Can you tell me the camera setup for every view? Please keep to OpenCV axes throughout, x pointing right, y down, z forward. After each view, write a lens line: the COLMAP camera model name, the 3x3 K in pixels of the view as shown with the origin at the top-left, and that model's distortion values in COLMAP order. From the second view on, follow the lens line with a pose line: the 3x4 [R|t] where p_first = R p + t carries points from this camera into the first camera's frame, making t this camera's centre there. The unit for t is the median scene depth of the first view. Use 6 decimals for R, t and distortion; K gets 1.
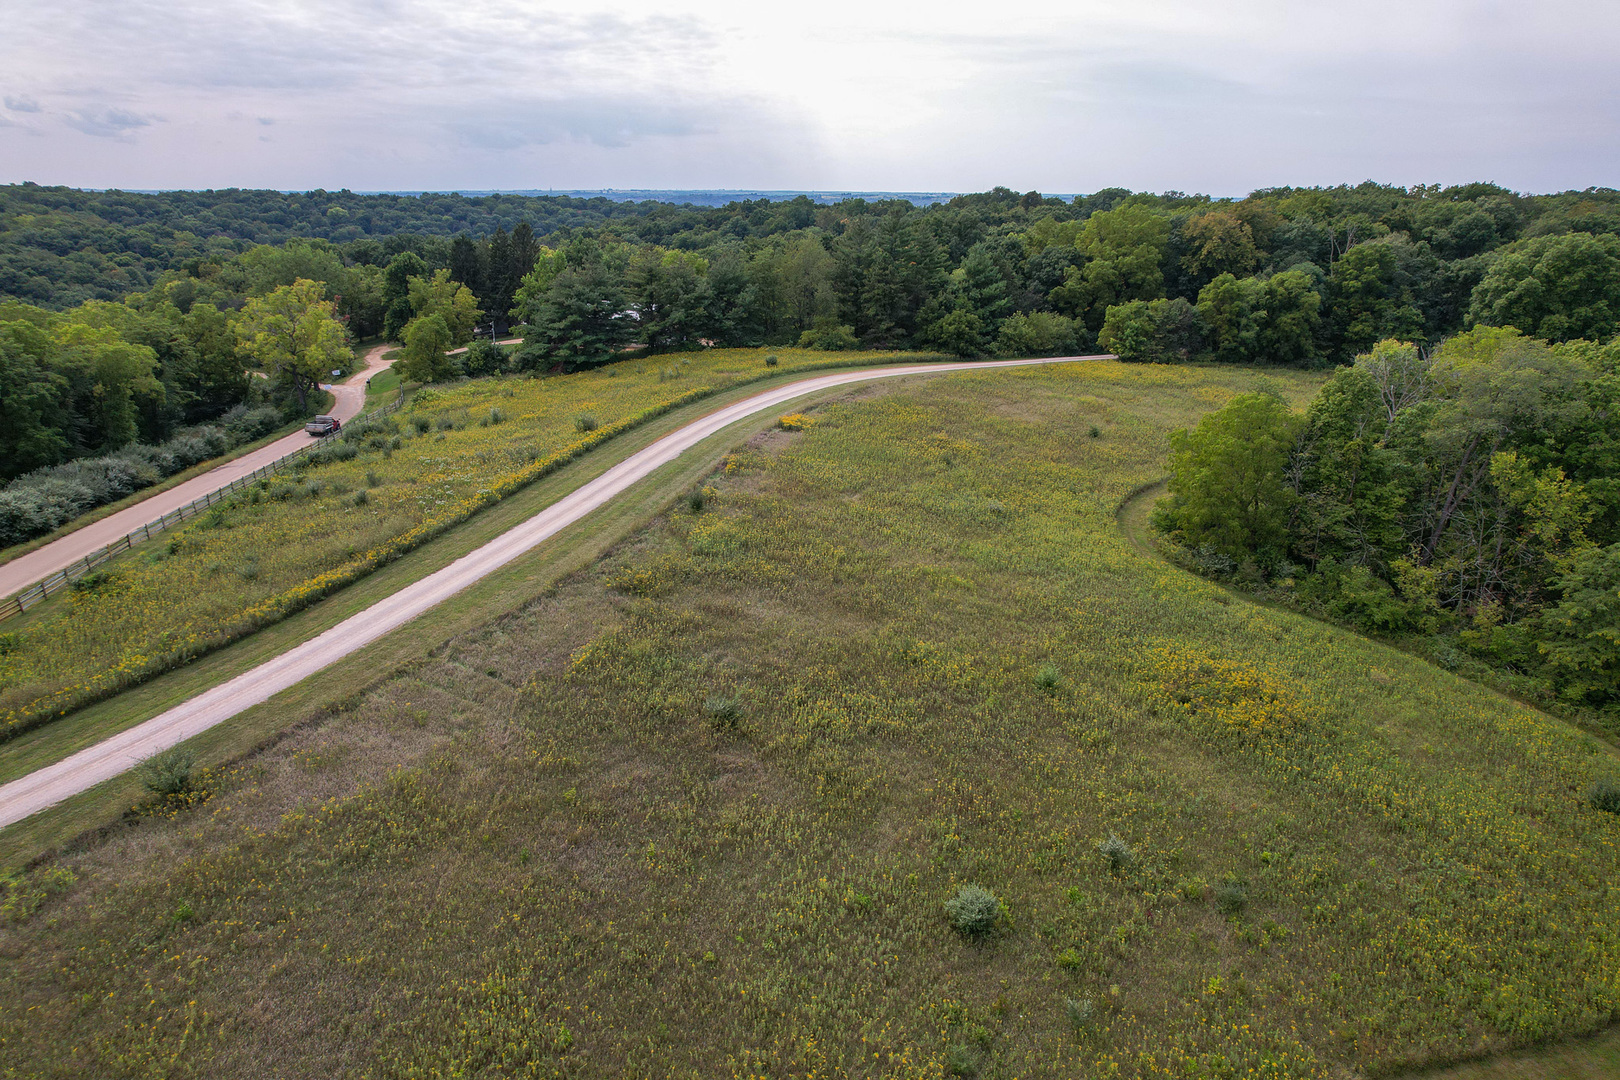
lens RADIAL K [[1007.2, 0, 833.1], [0, 1007.2, 540.2], [0, 0, 1]] dist [-0.075185, 0.061059]
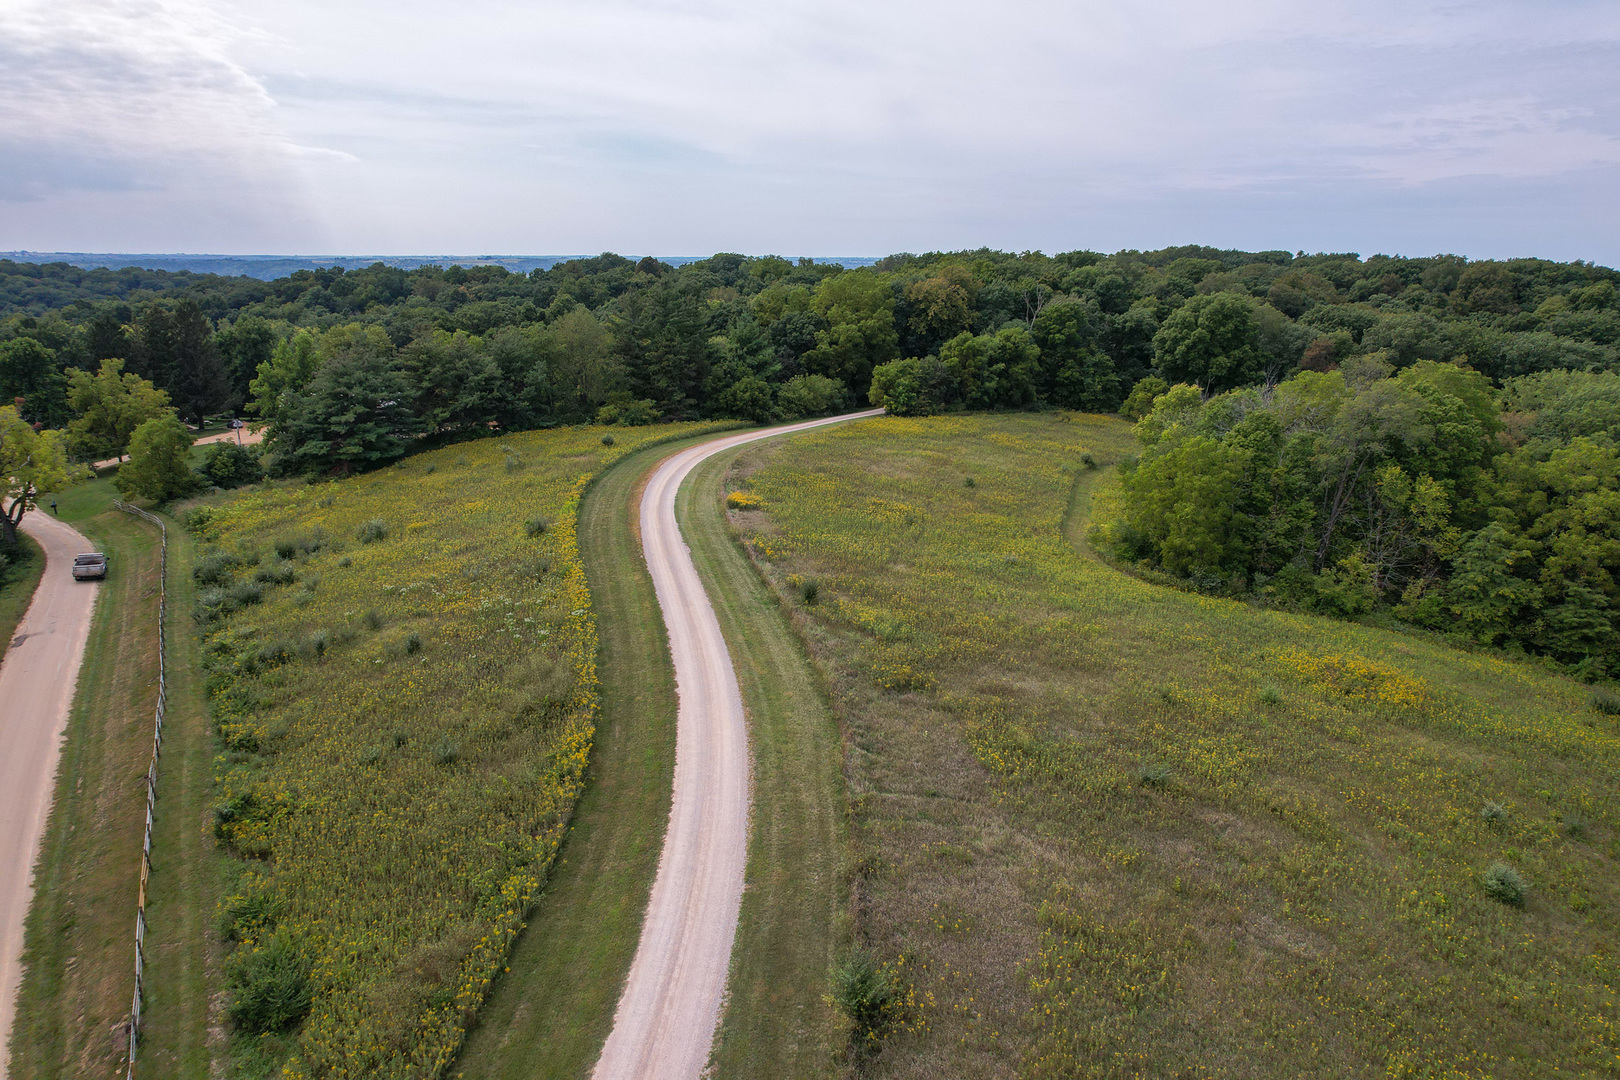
lens RADIAL K [[1007.2, 0, 833.1], [0, 1007.2, 540.2], [0, 0, 1]] dist [-0.075185, 0.061059]
pose [[0.904209, -0.114902, 0.411343, -0.231654], [0.138180, 0.990034, -0.027197, -0.025412], [-0.404118, 0.081431, 0.911075, 0.046226]]
